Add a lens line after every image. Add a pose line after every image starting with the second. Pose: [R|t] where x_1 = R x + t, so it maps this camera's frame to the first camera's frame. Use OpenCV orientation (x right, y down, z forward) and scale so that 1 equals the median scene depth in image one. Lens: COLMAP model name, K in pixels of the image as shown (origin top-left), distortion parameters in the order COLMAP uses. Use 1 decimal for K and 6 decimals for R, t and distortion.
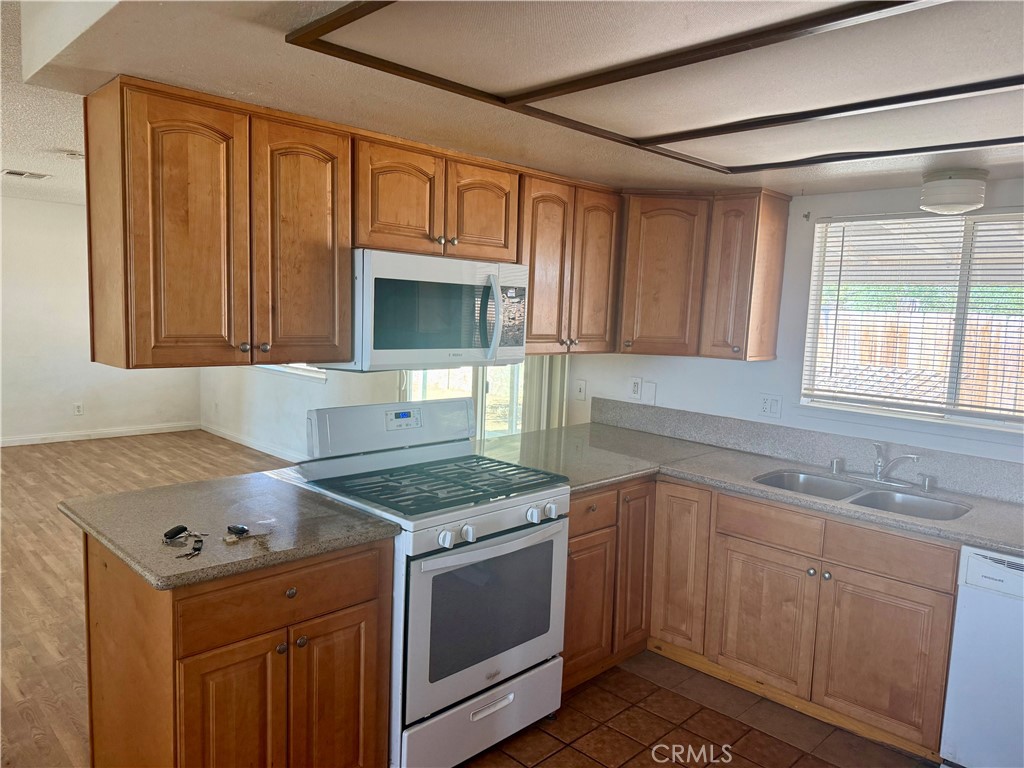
lens RADIAL K [[721.7, 0, 507.1], [0, 721.7, 394.0], [0, 0, 1]] dist [0.022219, -0.008753]
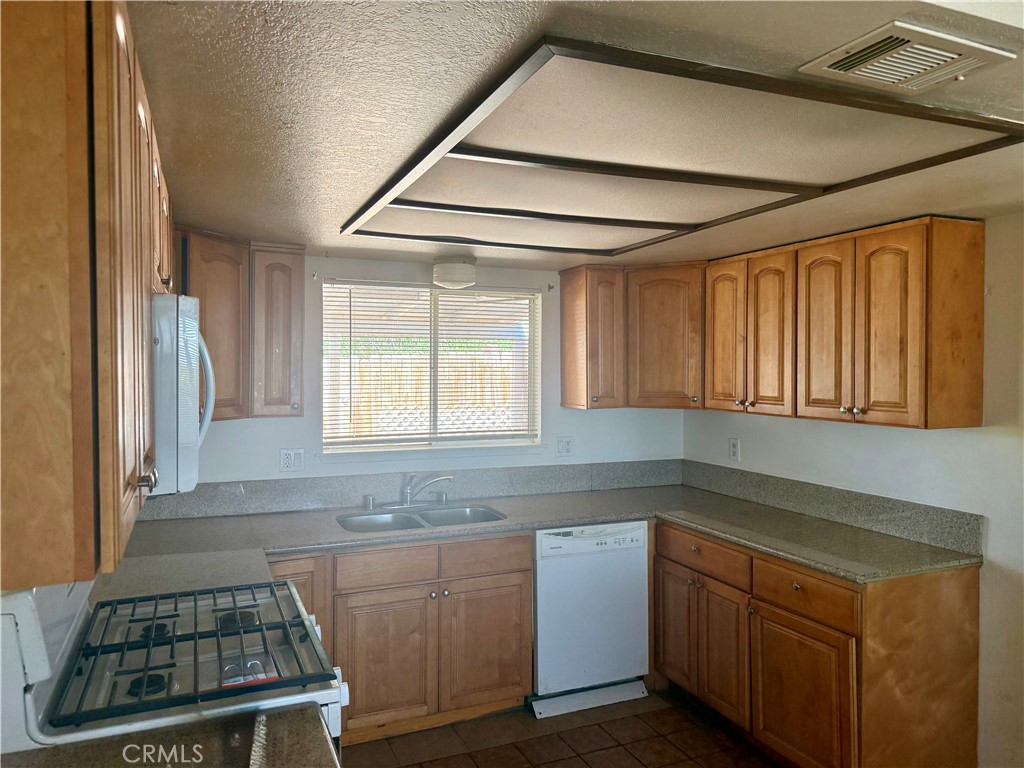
lens RADIAL K [[721.7, 0, 508.2], [0, 721.7, 378.8], [0, 0, 1]] dist [0.022219, -0.008753]
pose [[0.357237, -0.053909, 0.932457, -0.547607], [0.122531, 0.992410, 0.010431, -0.082925], [-0.925942, 0.110529, 0.361131, 0.432174]]
